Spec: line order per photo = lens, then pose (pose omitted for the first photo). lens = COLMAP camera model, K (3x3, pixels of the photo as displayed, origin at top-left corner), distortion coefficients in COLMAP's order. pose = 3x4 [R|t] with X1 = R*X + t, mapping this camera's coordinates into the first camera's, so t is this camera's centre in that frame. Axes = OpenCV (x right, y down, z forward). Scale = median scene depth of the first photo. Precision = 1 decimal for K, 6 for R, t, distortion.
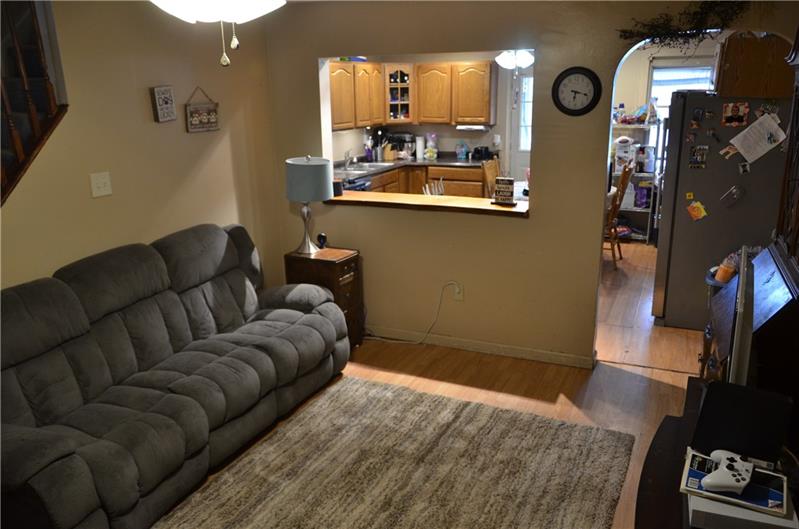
lens RADIAL K [[619.0, 0, 399.1], [0, 619.0, 268.3], [0, 0, 1]] dist [-0.059718, 0.025952]
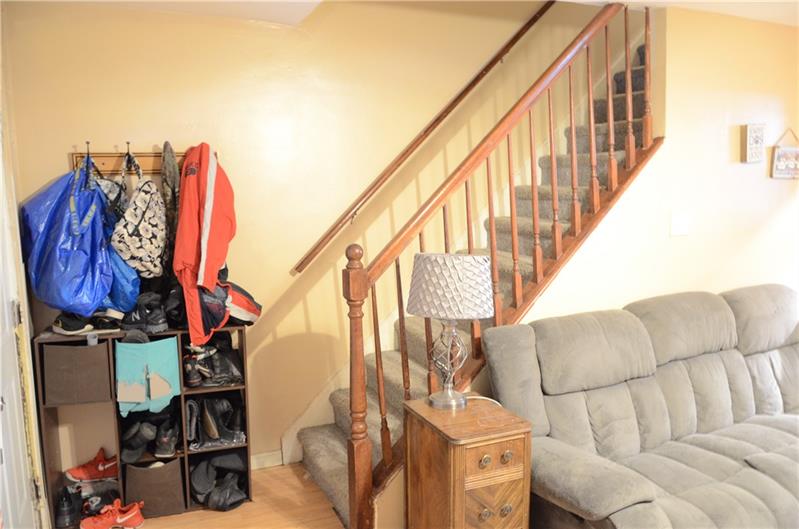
lens RADIAL K [[619.0, 0, 400.1], [0, 619.0, 263.8], [0, 0, 1]] dist [-0.059718, 0.025952]
pose [[0.769305, 0.095755, -0.631666, -0.214193], [-0.188721, 0.978644, -0.081489, 0.079431], [0.610373, 0.181899, 0.770946, 0.027703]]
